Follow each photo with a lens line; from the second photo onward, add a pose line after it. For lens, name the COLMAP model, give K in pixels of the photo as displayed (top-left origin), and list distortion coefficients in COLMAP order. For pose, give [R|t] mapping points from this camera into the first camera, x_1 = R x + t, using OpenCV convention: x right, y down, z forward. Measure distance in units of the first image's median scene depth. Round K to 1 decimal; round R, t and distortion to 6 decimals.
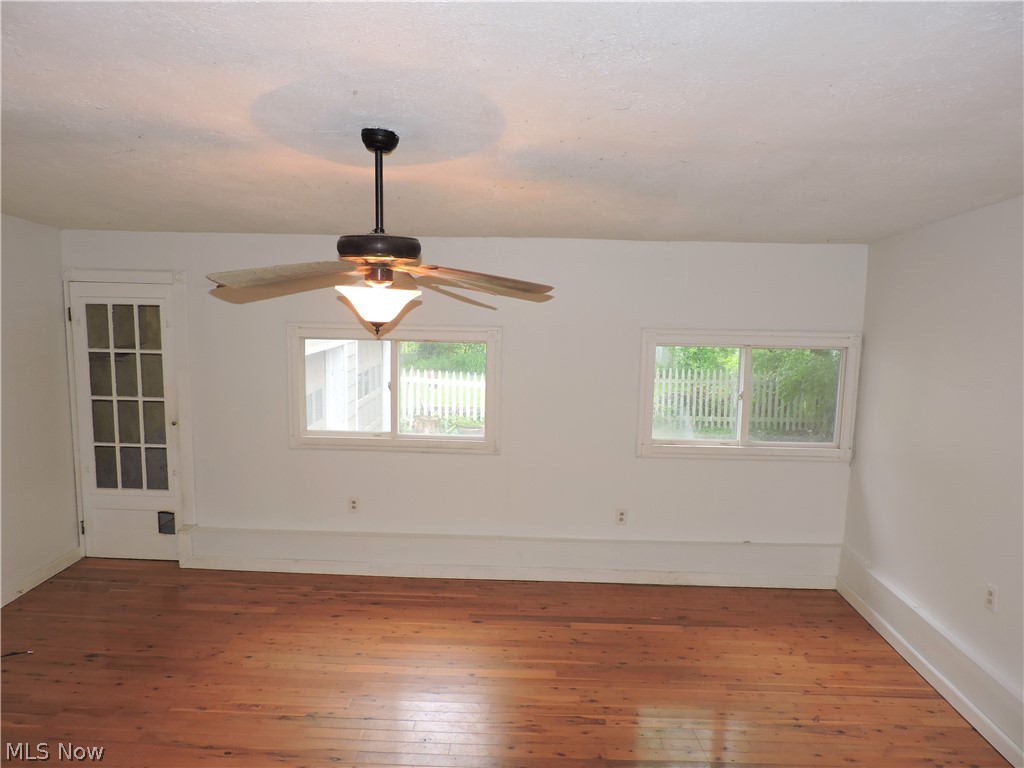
lens RADIAL K [[729.5, 0, 512.3], [0, 729.5, 384.5], [0, 0, 1]] dist [-0.020108, 0.004677]
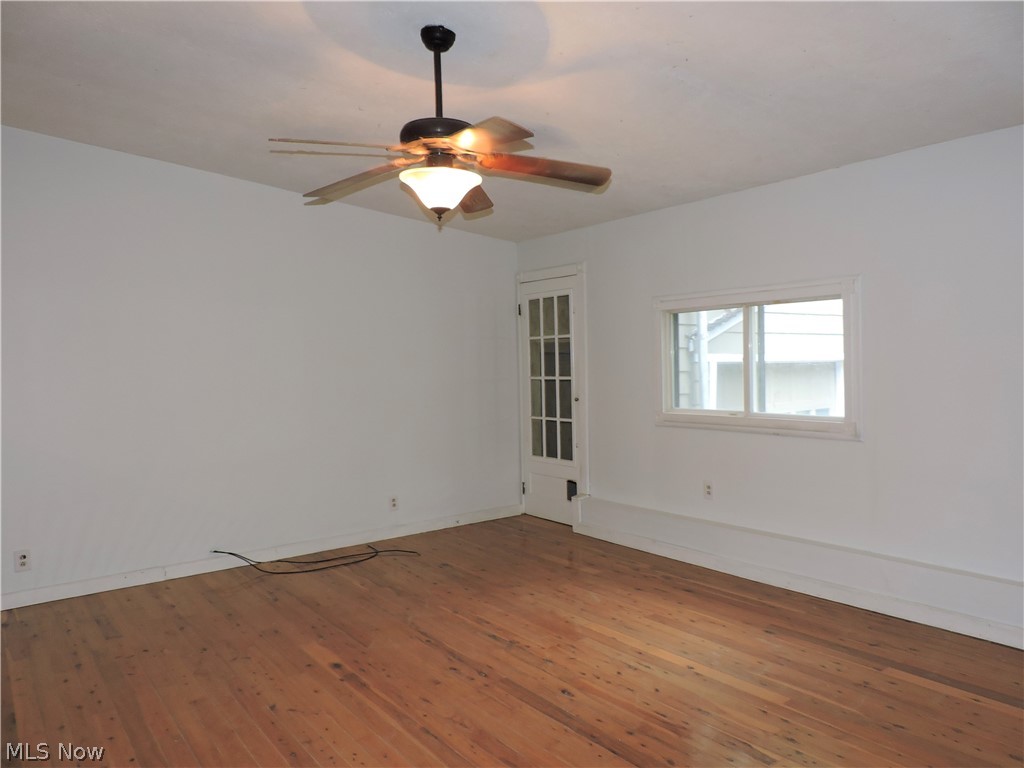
lens RADIAL K [[729.5, 0, 512.7], [0, 729.5, 381.8], [0, 0, 1]] dist [-0.020108, 0.004677]
pose [[0.623205, -0.011288, -0.781977, 0.371598], [-0.072882, 0.994706, -0.072443, 0.122397], [0.778655, 0.102139, 0.619083, 0.244184]]
